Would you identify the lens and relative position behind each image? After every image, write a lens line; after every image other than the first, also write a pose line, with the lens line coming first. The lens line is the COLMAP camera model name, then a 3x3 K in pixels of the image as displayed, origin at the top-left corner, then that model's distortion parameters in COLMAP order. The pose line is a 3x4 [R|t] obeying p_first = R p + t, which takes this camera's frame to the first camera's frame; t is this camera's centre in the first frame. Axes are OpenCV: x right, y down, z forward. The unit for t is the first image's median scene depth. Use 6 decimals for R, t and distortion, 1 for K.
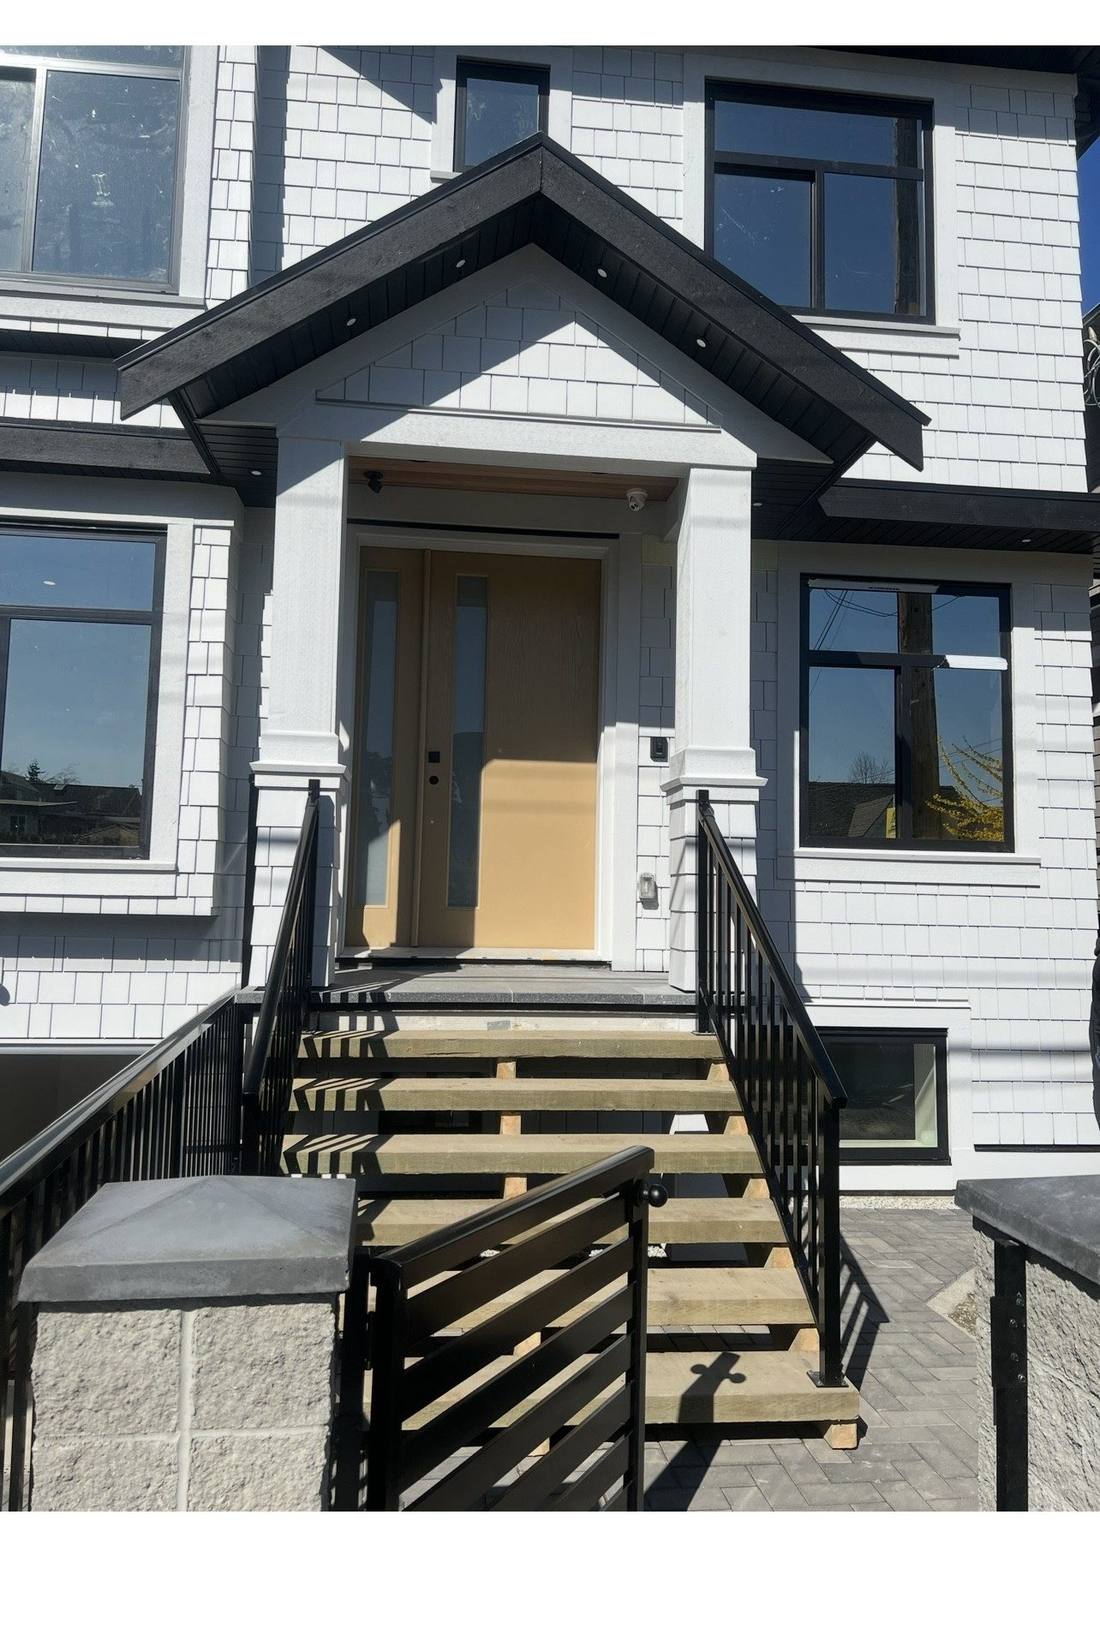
lens RADIAL K [[1228.3, 0, 550.0], [0, 1228.3, 823.0], [0, 0, 1]] dist [-0.005678, -0.002861]
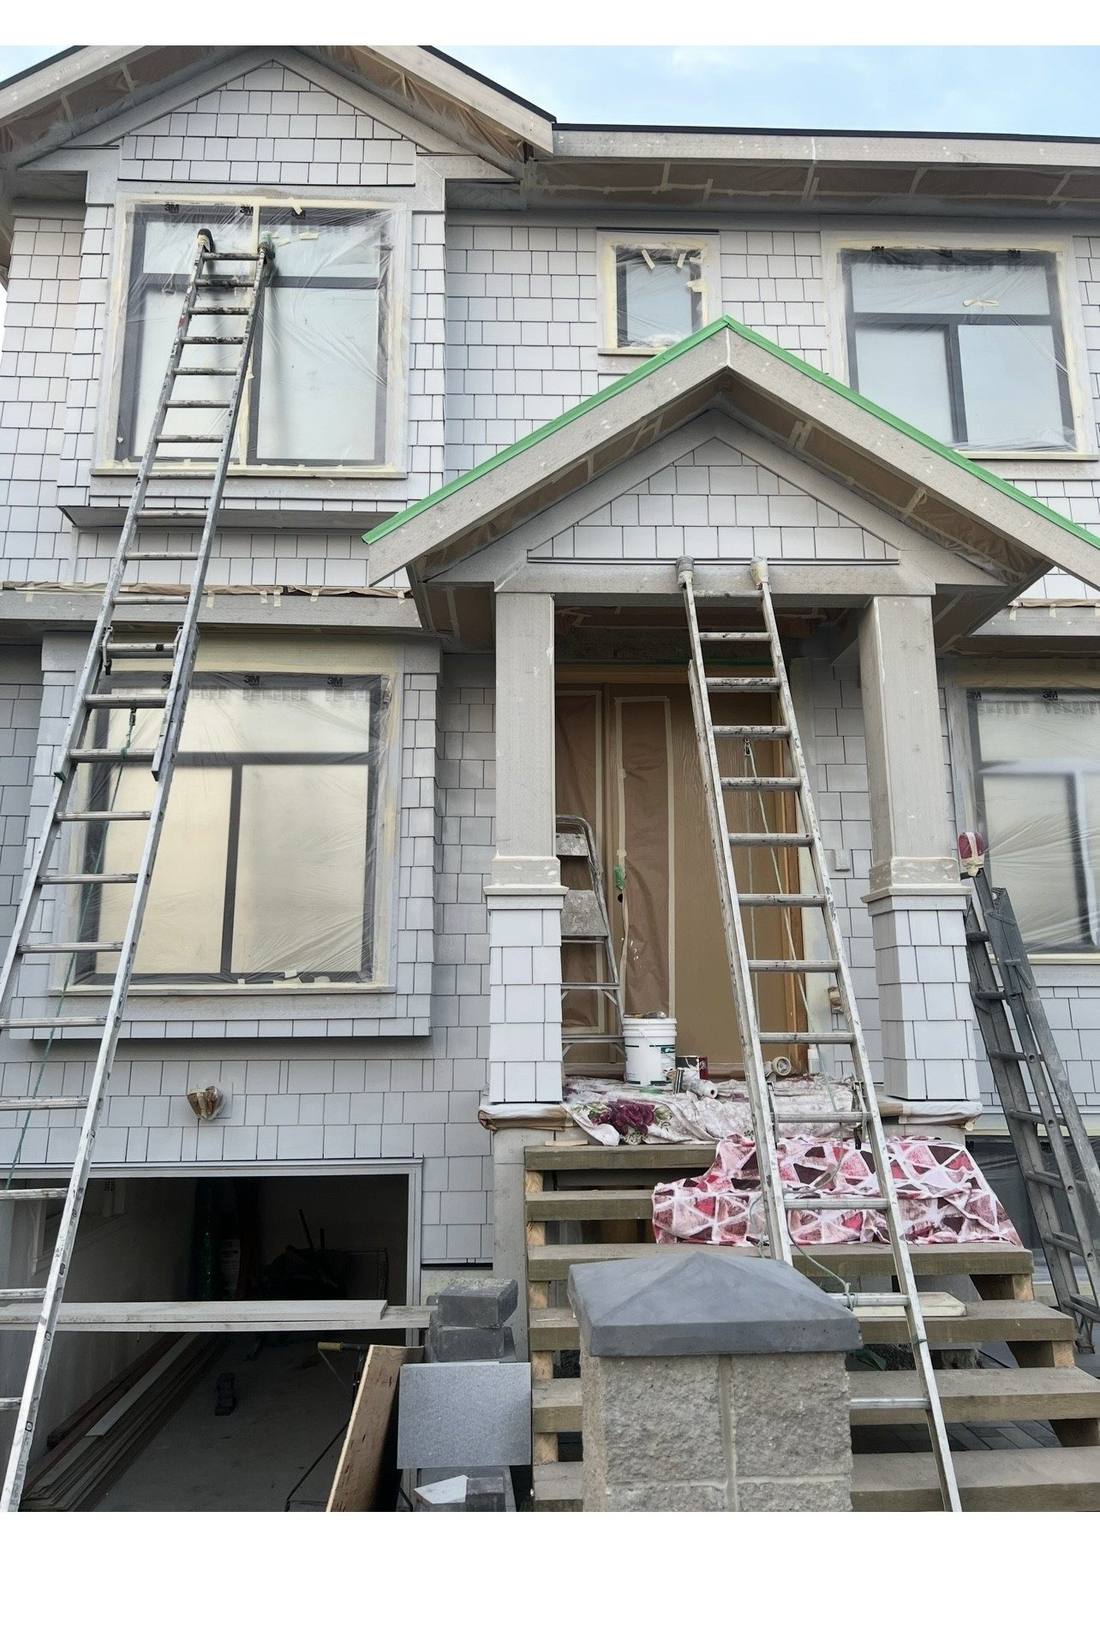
lens RADIAL K [[1203.4, 0, 550.0], [0, 1203.4, 815.5], [0, 0, 1]] dist [-0.045229, -0.002176]
pose [[0.995616, -0.039173, -0.084938, -0.340507], [0.029802, 0.993604, -0.108917, 0.014181], [0.088662, 0.105908, 0.990415, -0.132761]]
